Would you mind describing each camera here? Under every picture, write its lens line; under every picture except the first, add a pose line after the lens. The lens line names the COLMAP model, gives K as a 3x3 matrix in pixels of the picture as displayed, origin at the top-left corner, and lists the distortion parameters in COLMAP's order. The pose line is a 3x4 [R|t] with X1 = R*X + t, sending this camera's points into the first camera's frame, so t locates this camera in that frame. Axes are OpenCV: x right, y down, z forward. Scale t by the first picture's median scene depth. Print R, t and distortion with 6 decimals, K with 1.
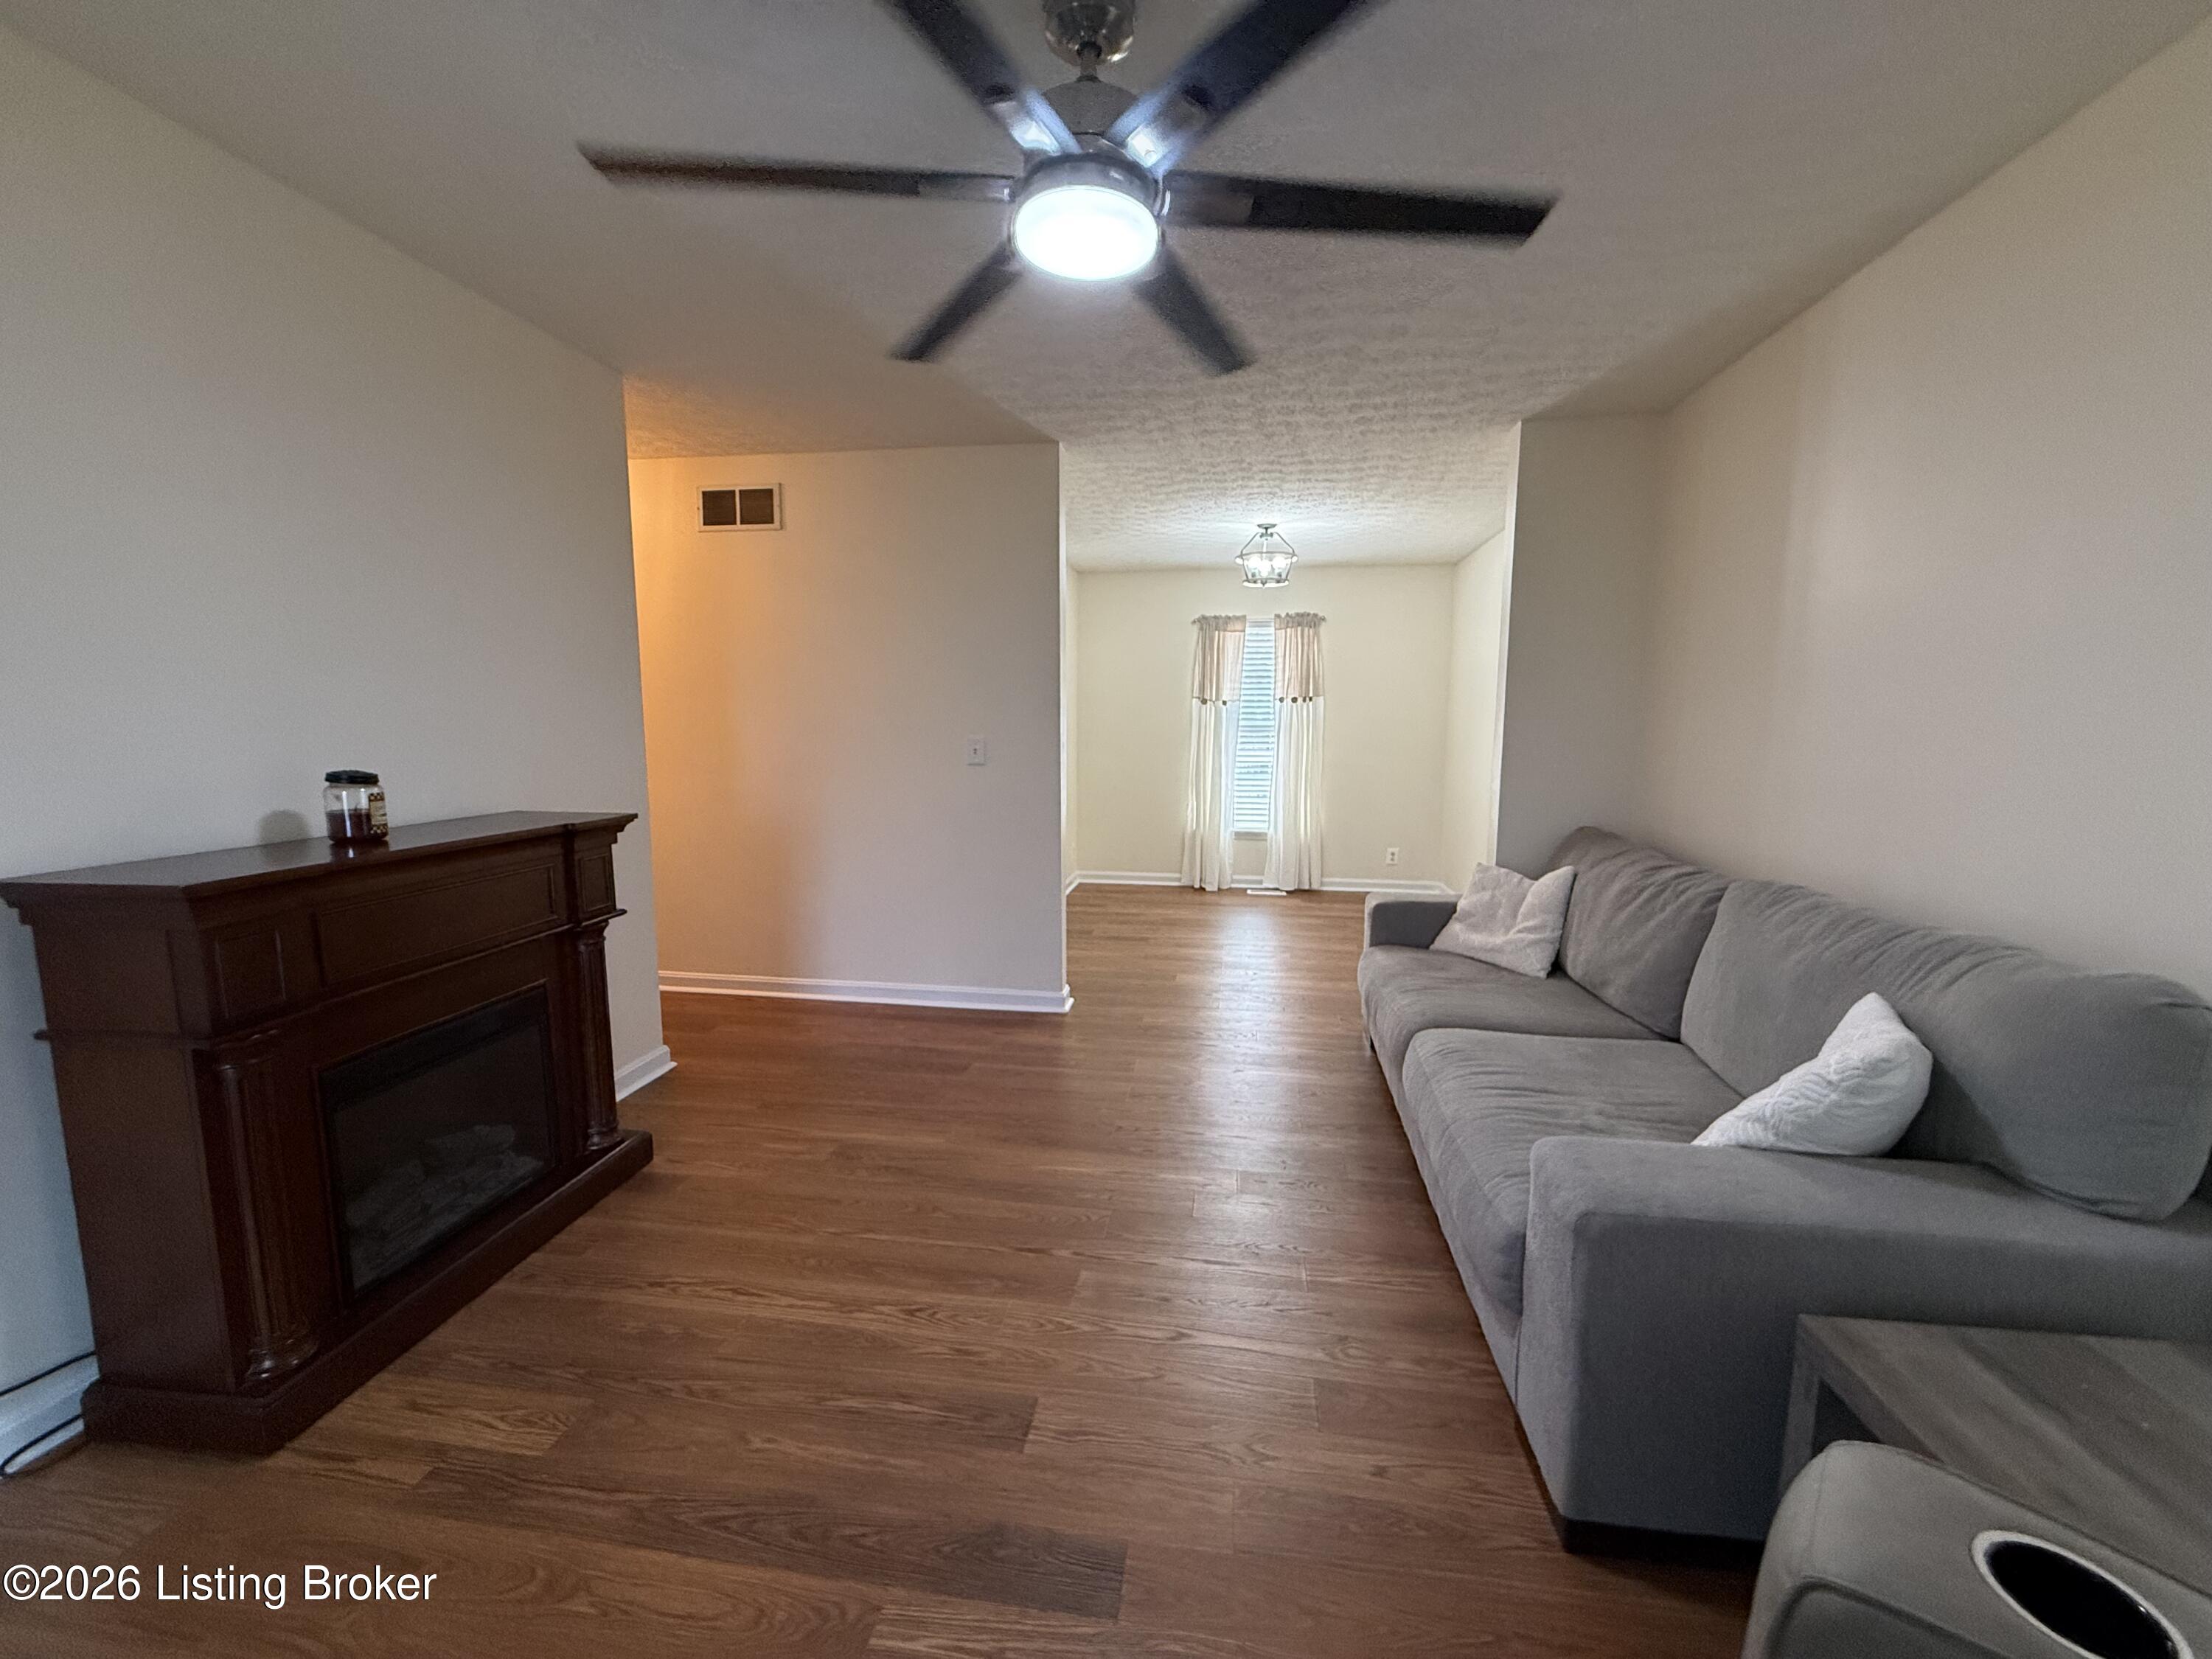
lens RADIAL K [[878.8, 0, 1095.5], [0, 878.8, 829.7], [0, 0, 1]] dist [-0.001261, -0.000140]
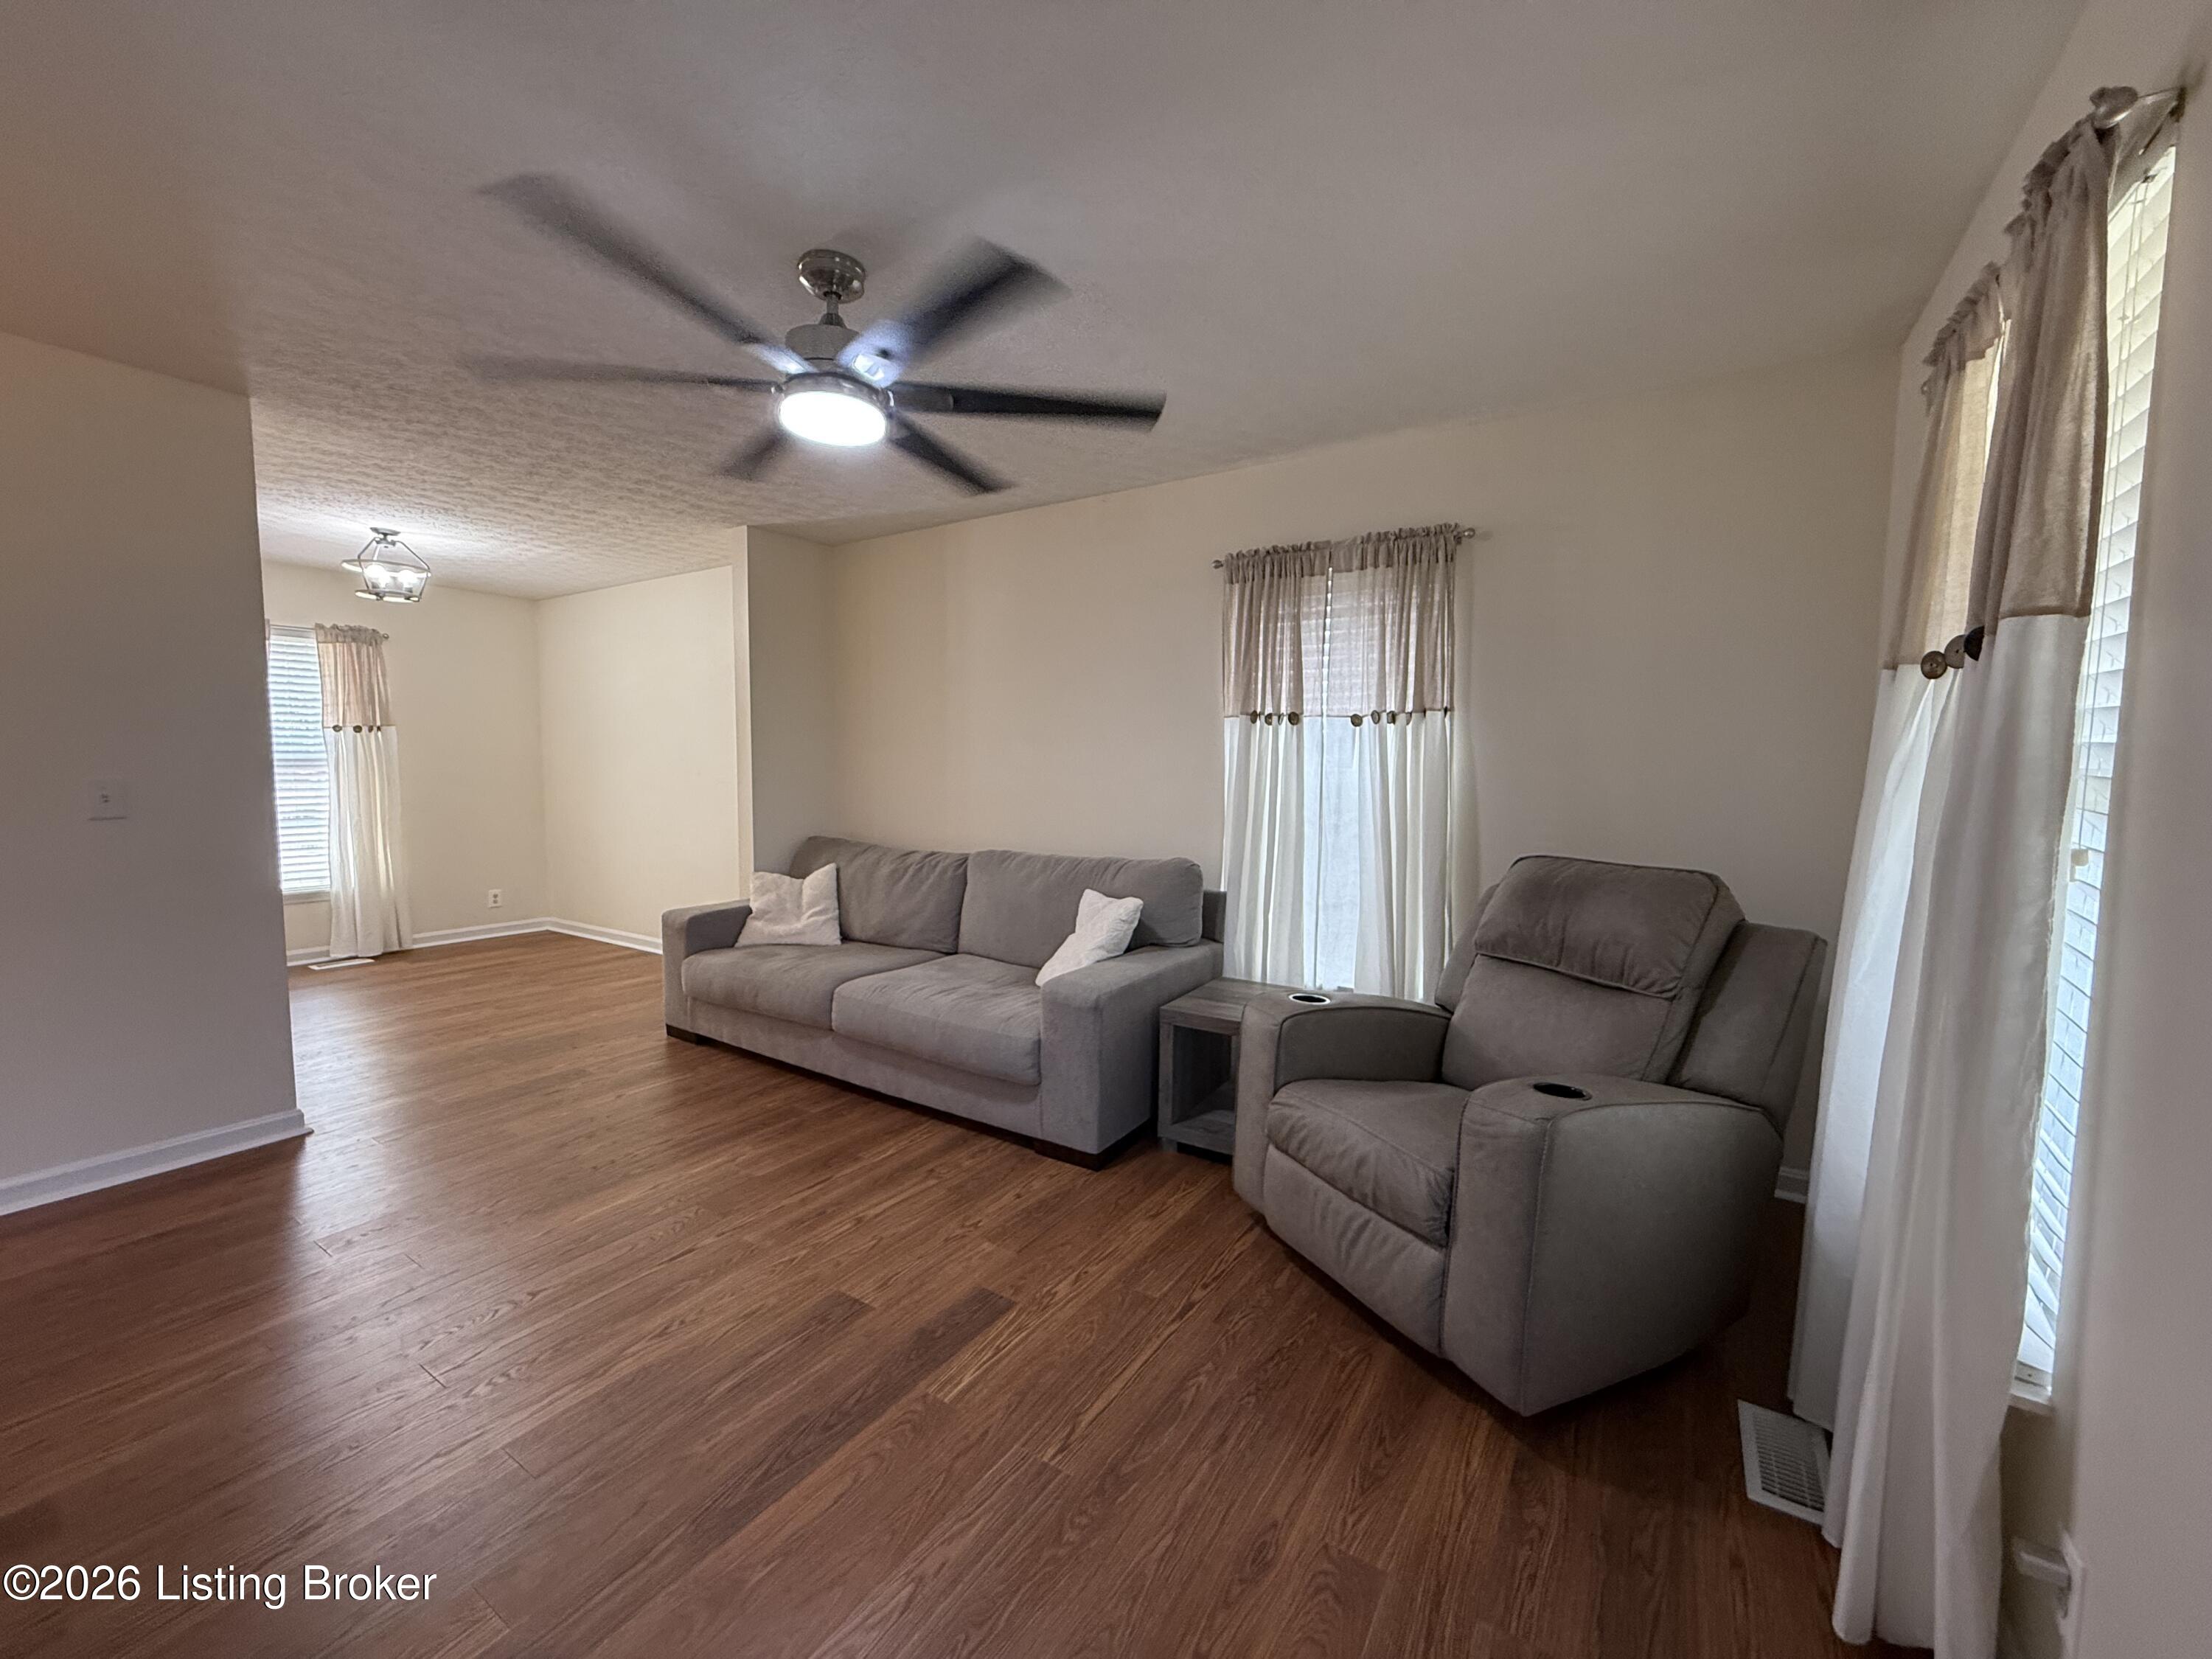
lens RADIAL K [[878.8, 0, 1095.5], [0, 878.8, 829.7], [0, 0, 1]] dist [-0.001261, -0.000140]
pose [[0.416717, -0.068895, 0.906422, -0.320938], [0.102060, 0.994365, 0.028659, -0.005360], [-0.903289, 0.080567, 0.421401, 0.021945]]
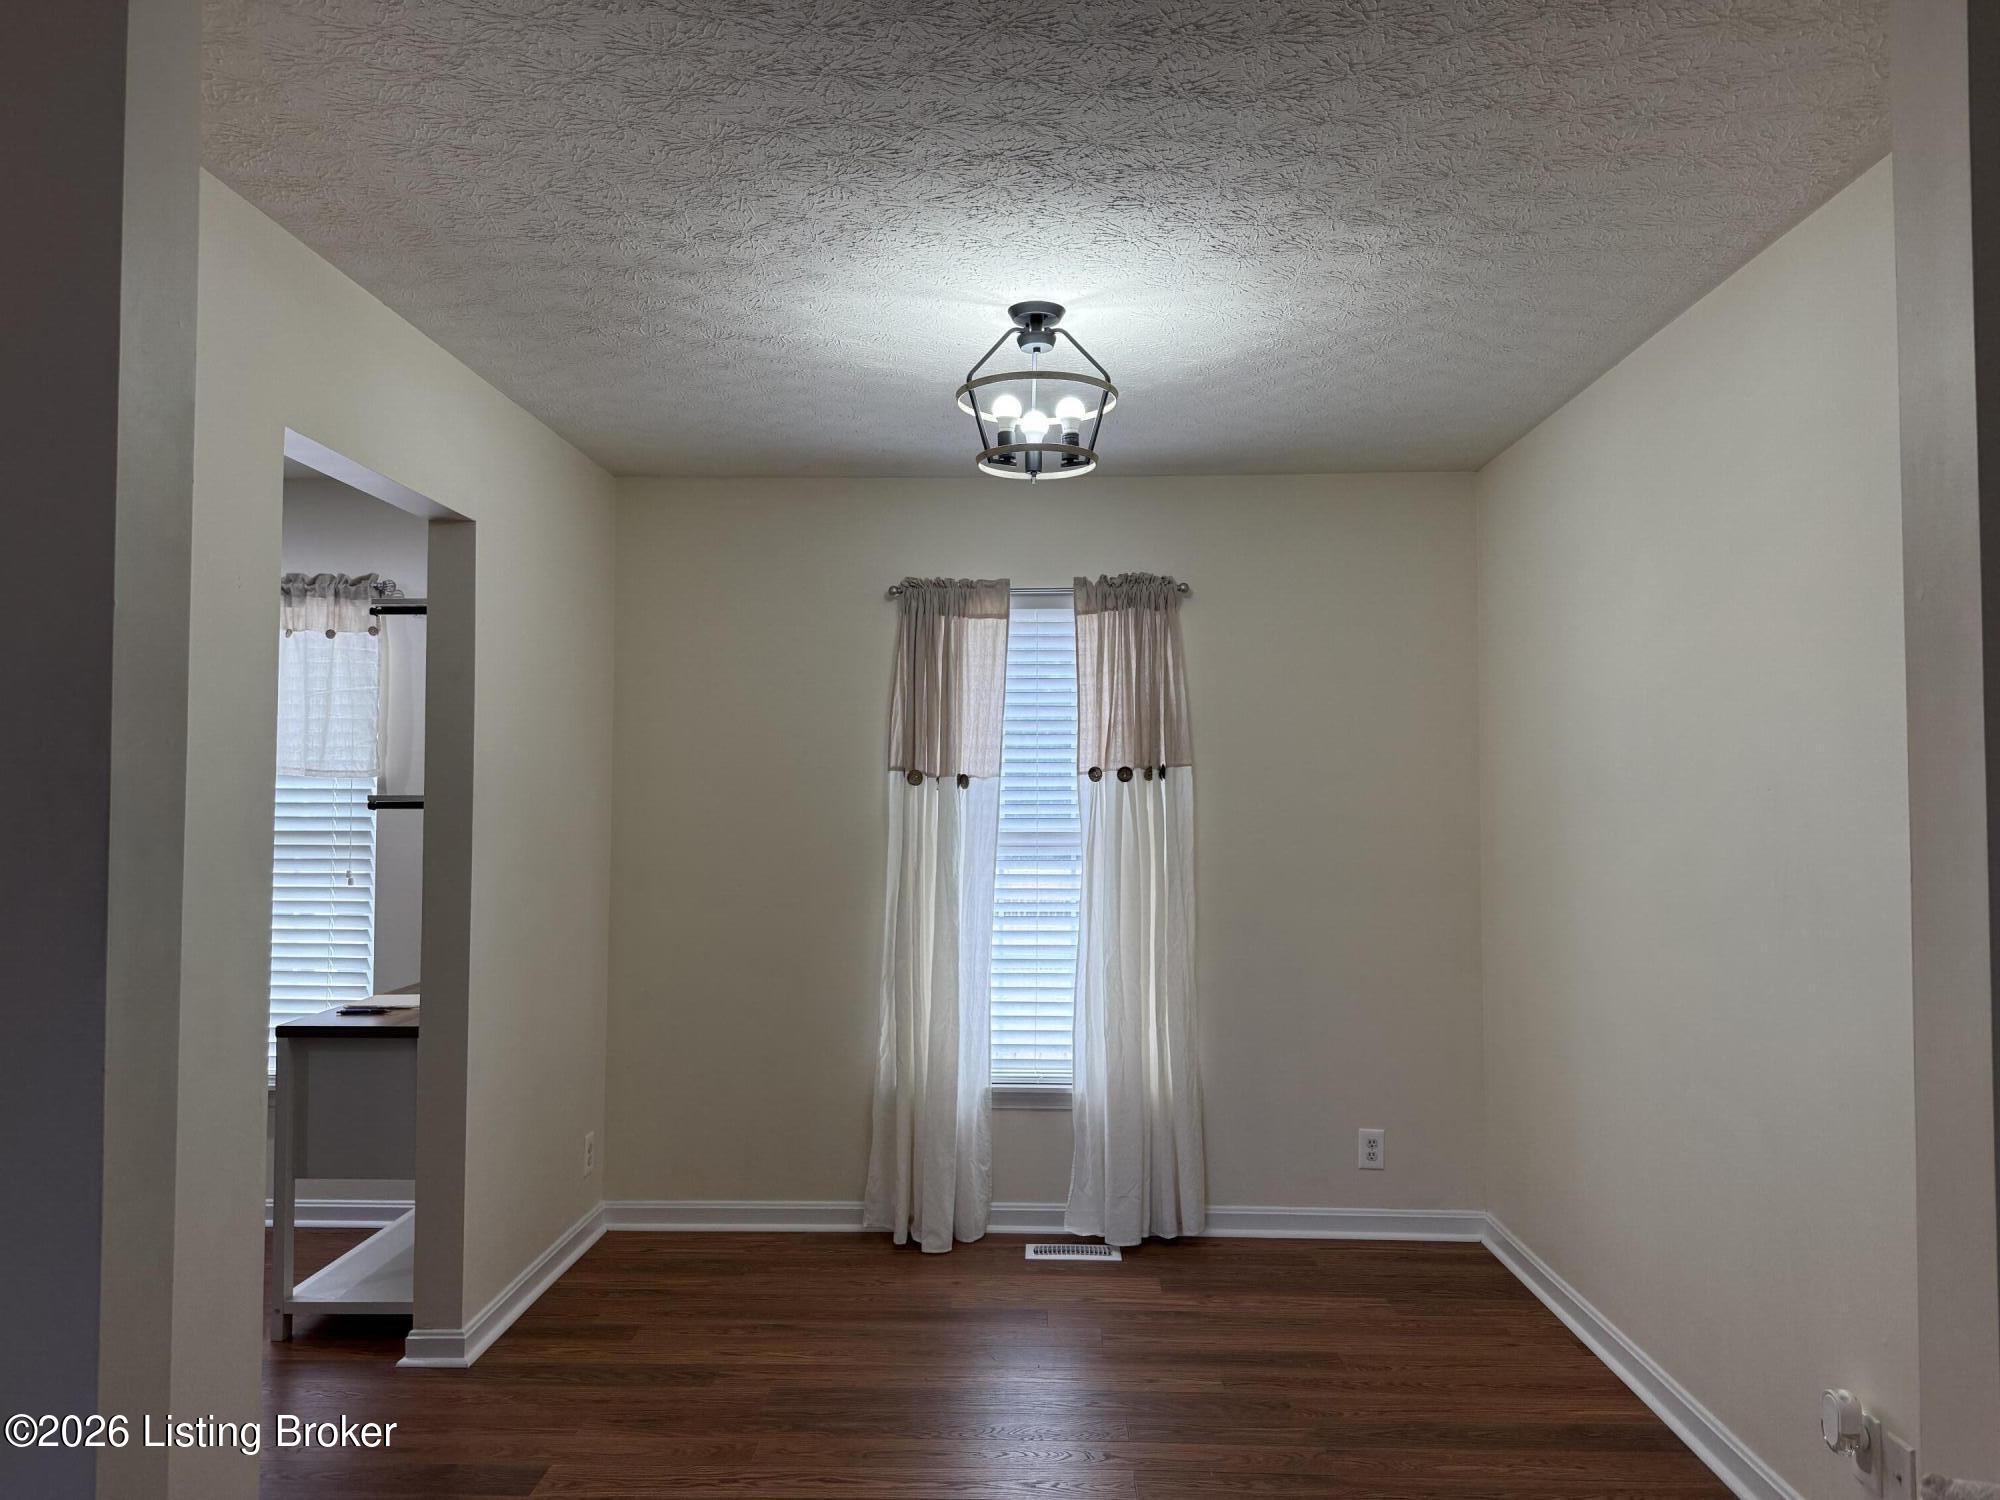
lens RADIAL K [[1403.1, 0, 998.5], [0, 1403.1, 740.7], [0, 0, 1]] dist [0.060358, -0.032921]
pose [[0.991847, 0.004421, 0.127355, 0.103519], [0.016420, 0.986633, -0.162128, -0.071559], [-0.126370, 0.162898, 0.978517, 0.446078]]
